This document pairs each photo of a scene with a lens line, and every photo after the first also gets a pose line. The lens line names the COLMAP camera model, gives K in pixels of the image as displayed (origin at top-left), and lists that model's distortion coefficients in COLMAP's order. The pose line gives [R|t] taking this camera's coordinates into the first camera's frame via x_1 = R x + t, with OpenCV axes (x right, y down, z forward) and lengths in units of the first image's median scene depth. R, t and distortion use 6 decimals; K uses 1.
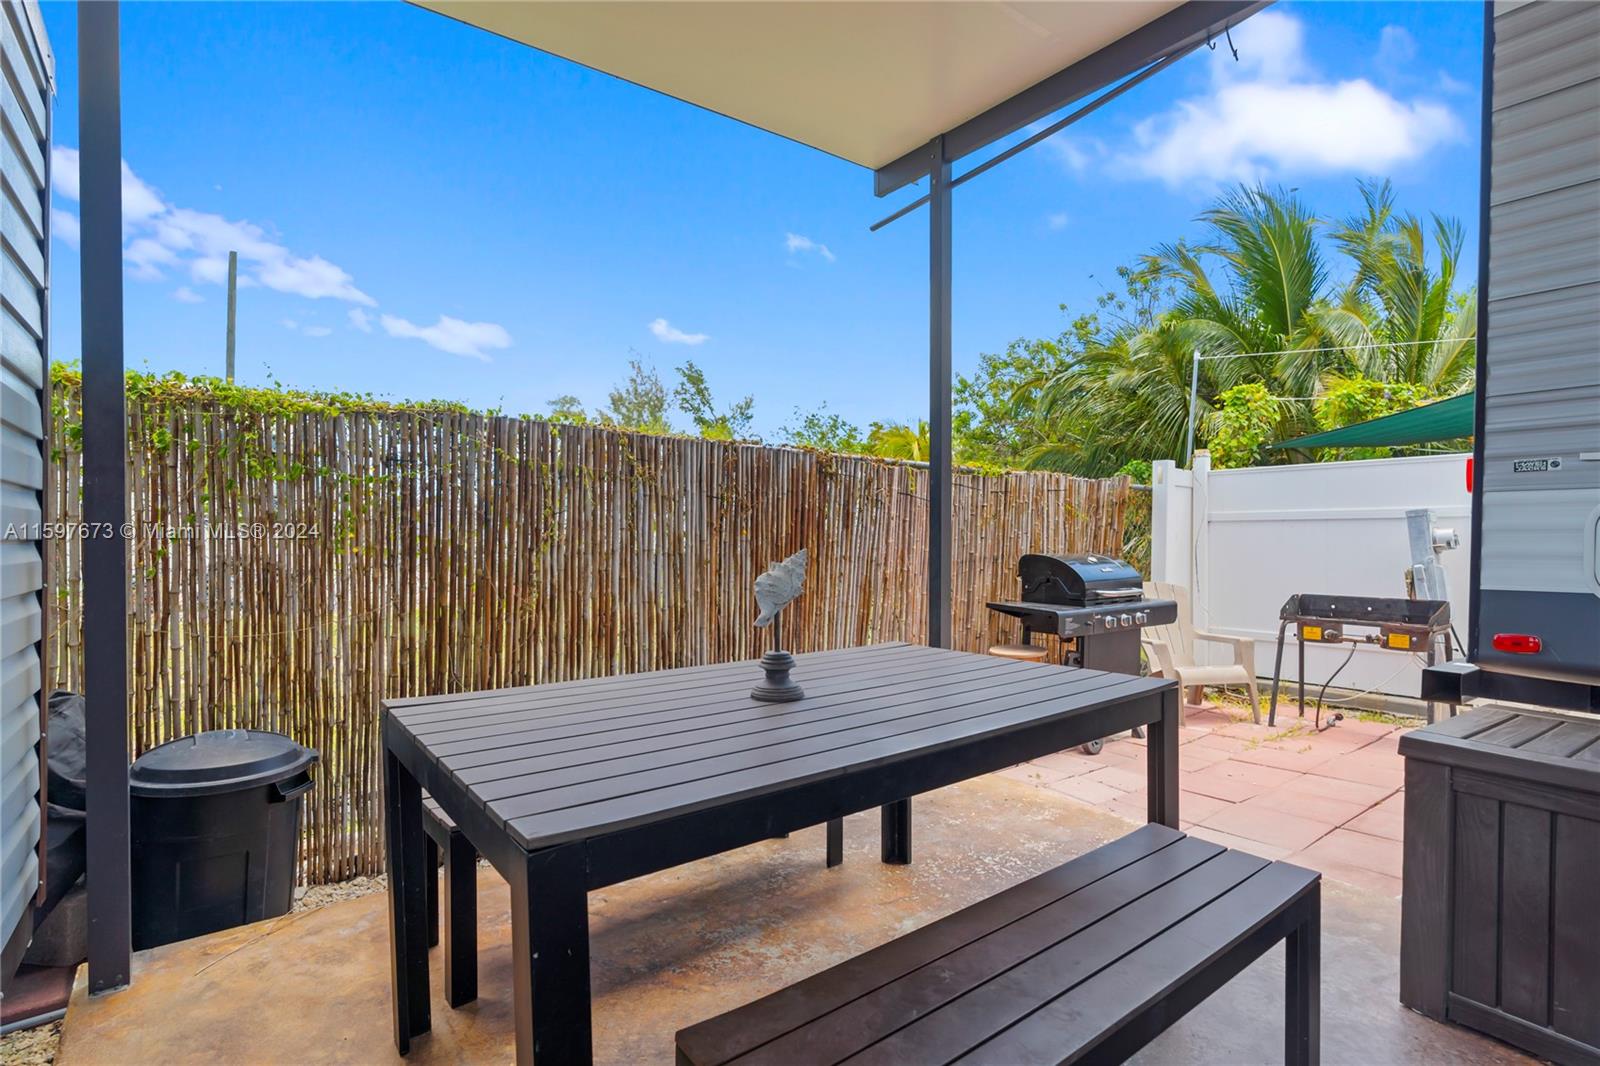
lens RADIAL K [[767.7, 0, 803.6], [0, 767.7, 540.6], [0, 0, 1]] dist [-0.001819, -0.000646]
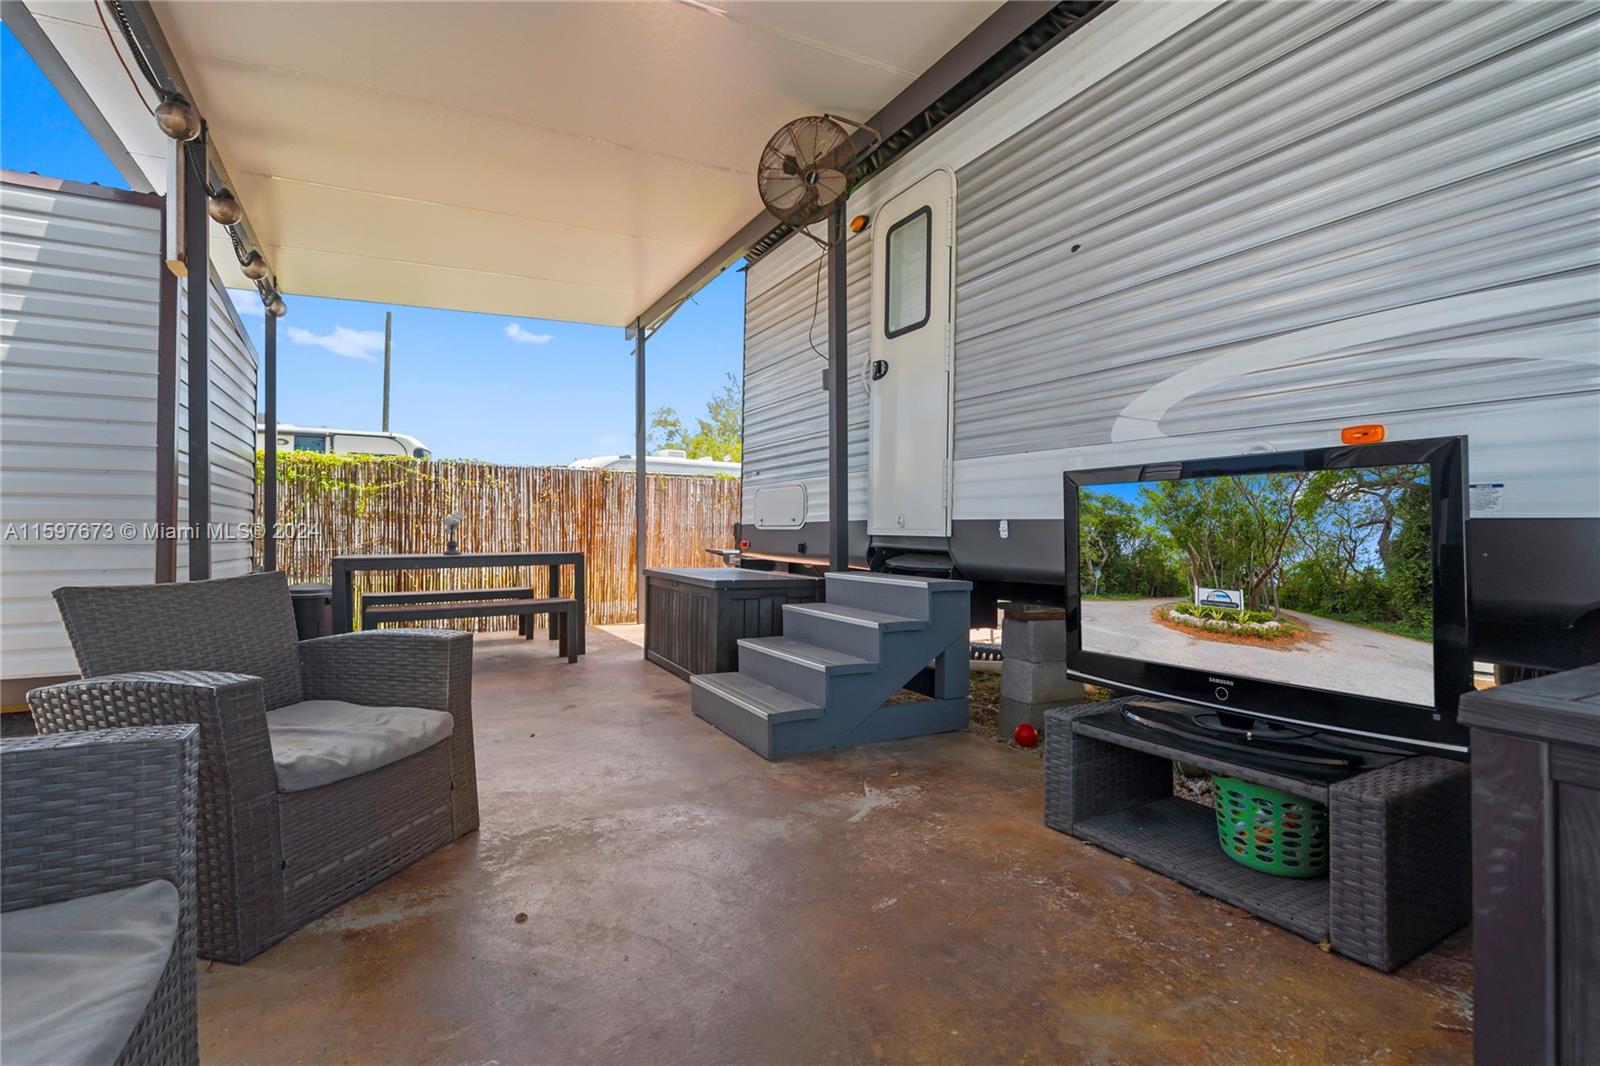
lens RADIAL K [[743.0, 0, 801.0], [0, 743.0, 523.6], [0, 0, 1]] dist [-0.004723, -0.000284]
pose [[0.987663, -0.008921, -0.156342, 0.693468], [0.006458, 0.999847, -0.016254, 0.047790], [0.156463, 0.015044, 0.987569, -0.674240]]
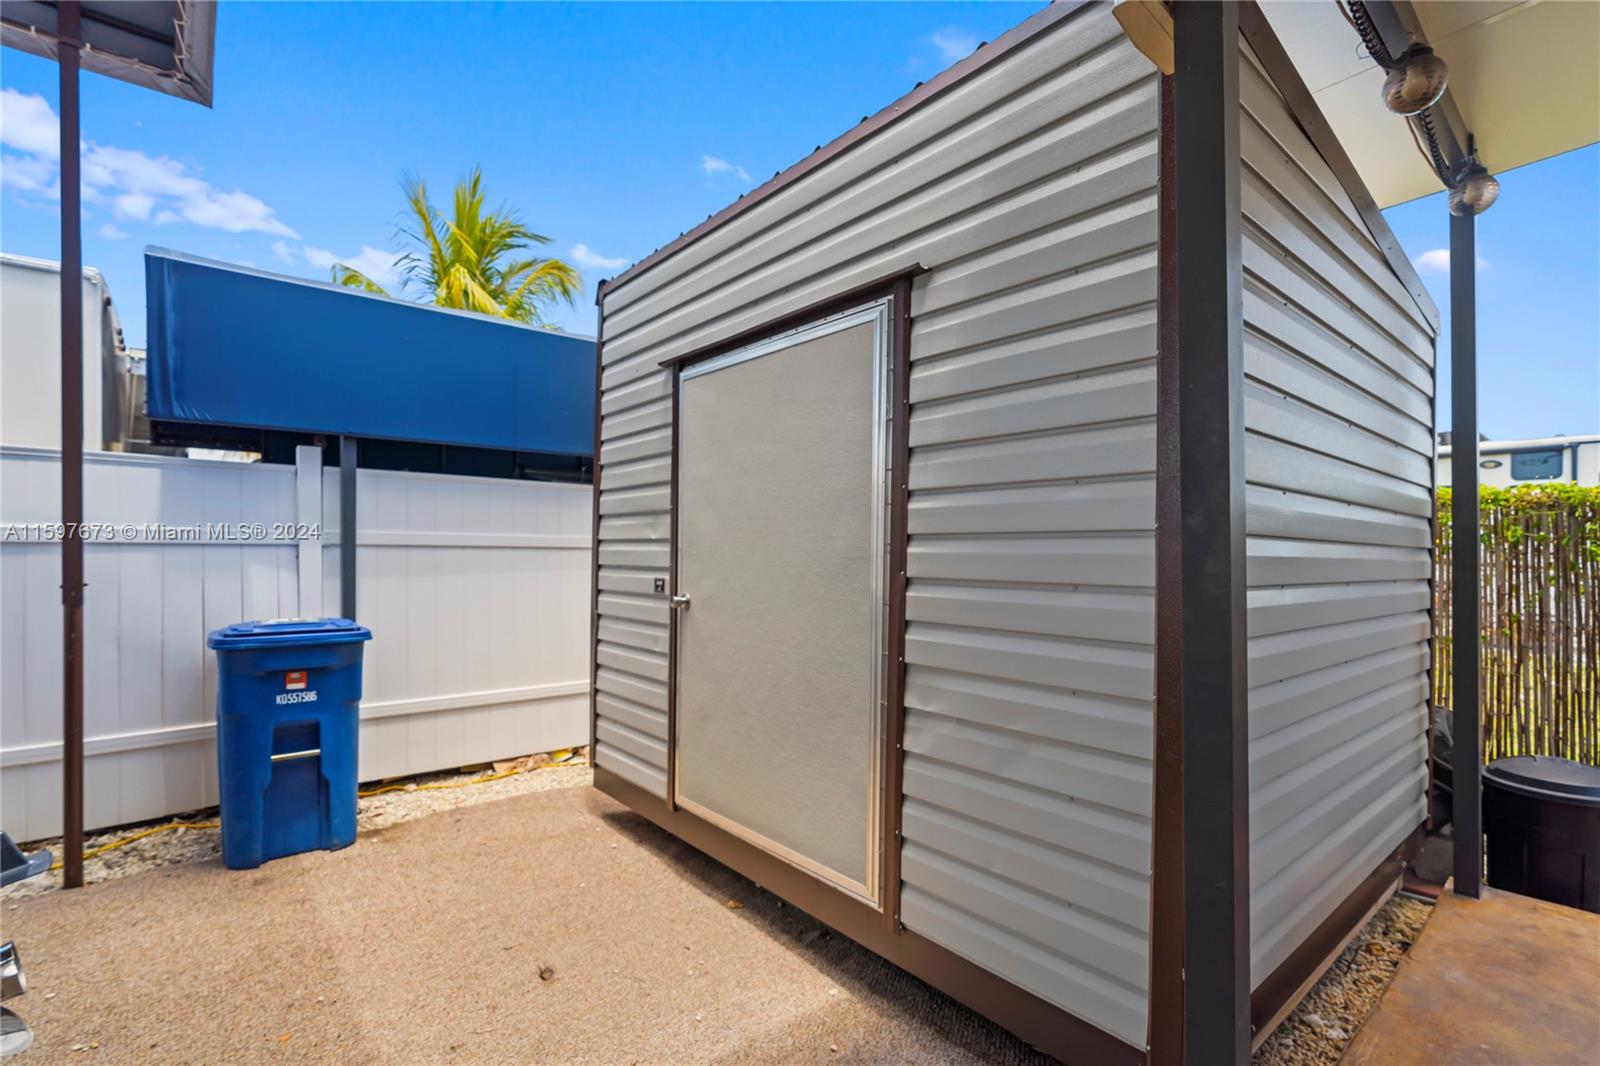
lens RADIAL K [[736.7, 0, 806.8], [0, 736.7, 553.0], [0, 0, 1]] dist [-0.002292, -0.000200]
pose [[0.051856, -0.011514, -0.998588, 0.211499], [-0.011972, 0.999855, -0.012150, -0.034418], [0.998583, 0.012585, 0.051711, -0.173531]]
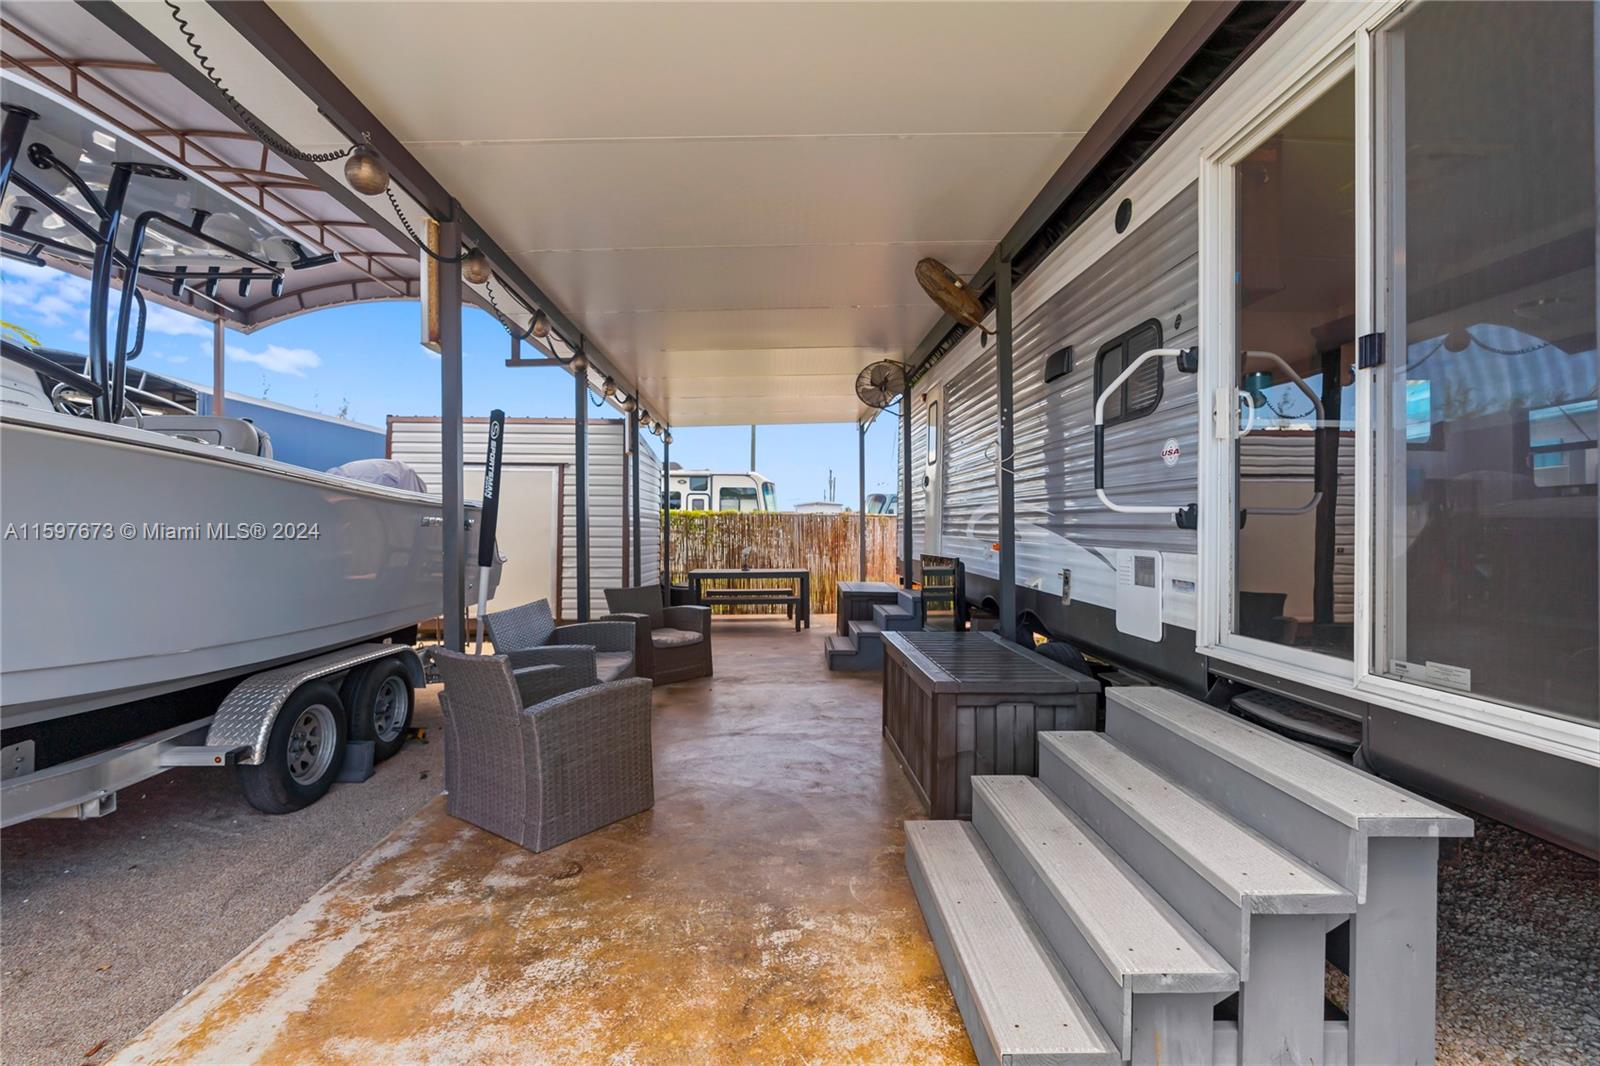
lens RADIAL K [[730.4, 0, 799.5], [0, 730.4, 521.2], [0, 0, 1]] dist [-0.003395, 0.000158]
pose [[0.812278, -0.014746, -0.583084, 1.331255], [0.003109, 0.999776, -0.020954, -0.023899], [0.583262, 0.015208, 0.812142, -1.240590]]
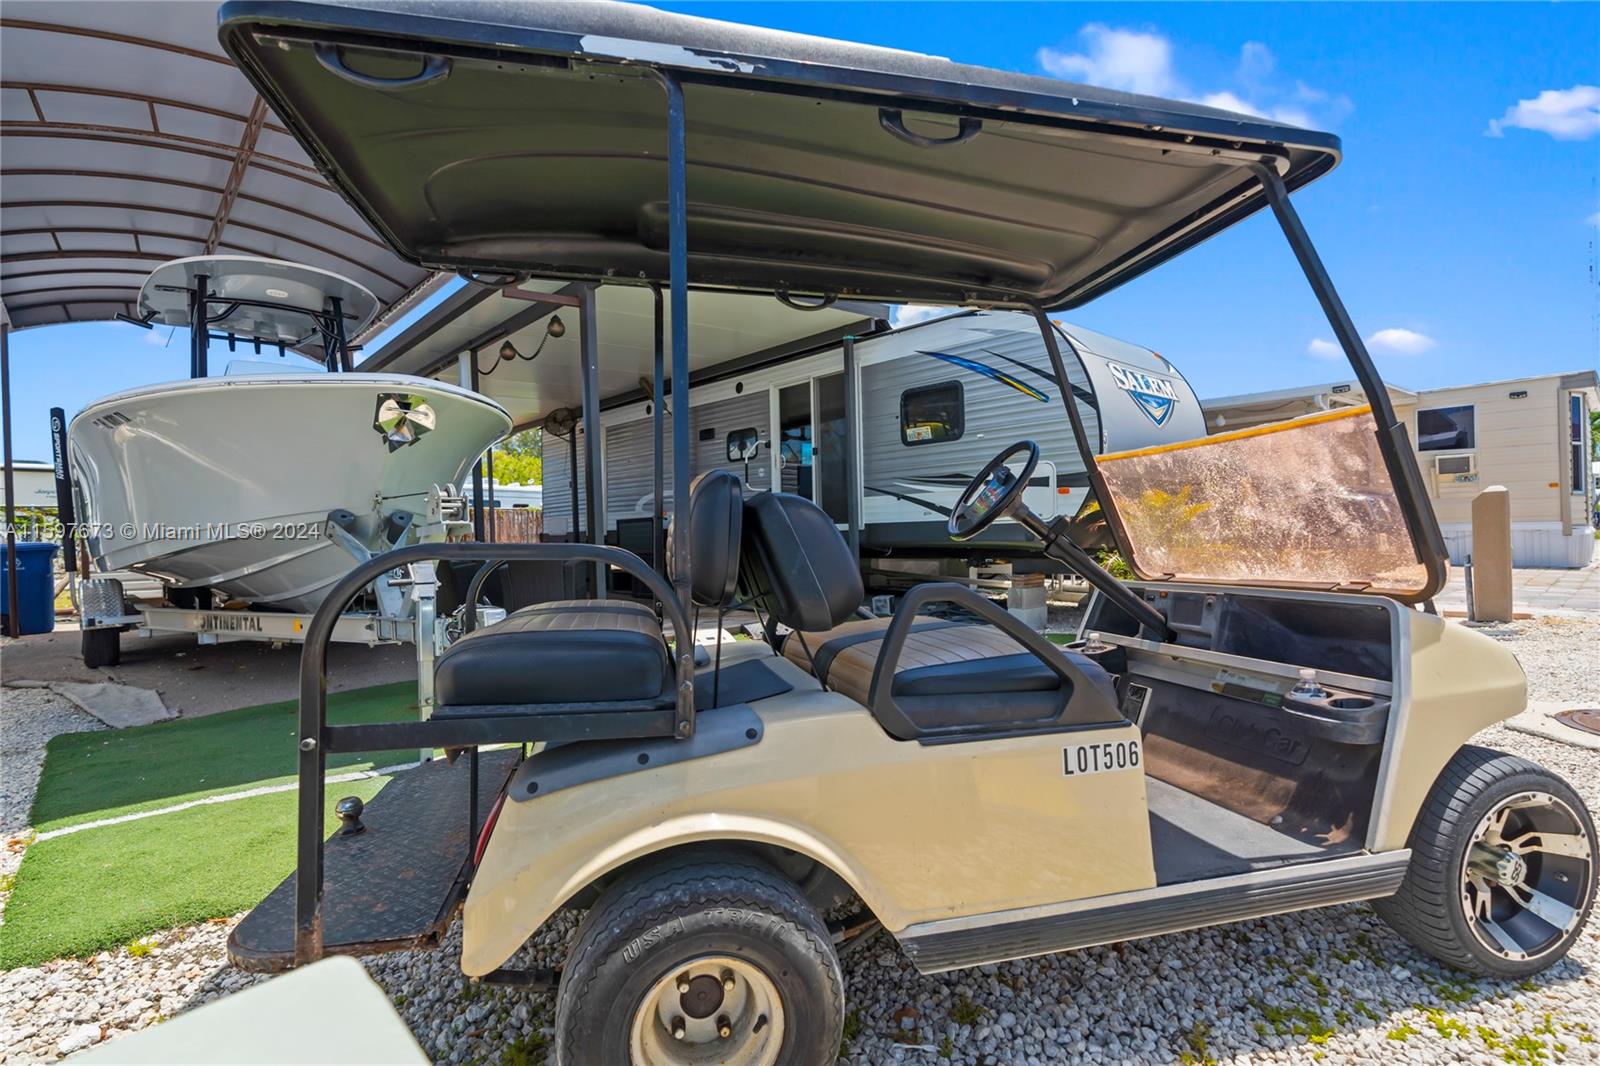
lens RADIAL K [[754.9, 0, 801.8], [0, 754.9, 532.8], [0, 0, 1]] dist [-0.002509, 0.001624]
pose [[0.995299, -0.038302, 0.088955, 1.155068], [0.038775, 0.999242, -0.003590, 0.075840], [-0.088750, 0.007022, 0.996029, -2.530026]]
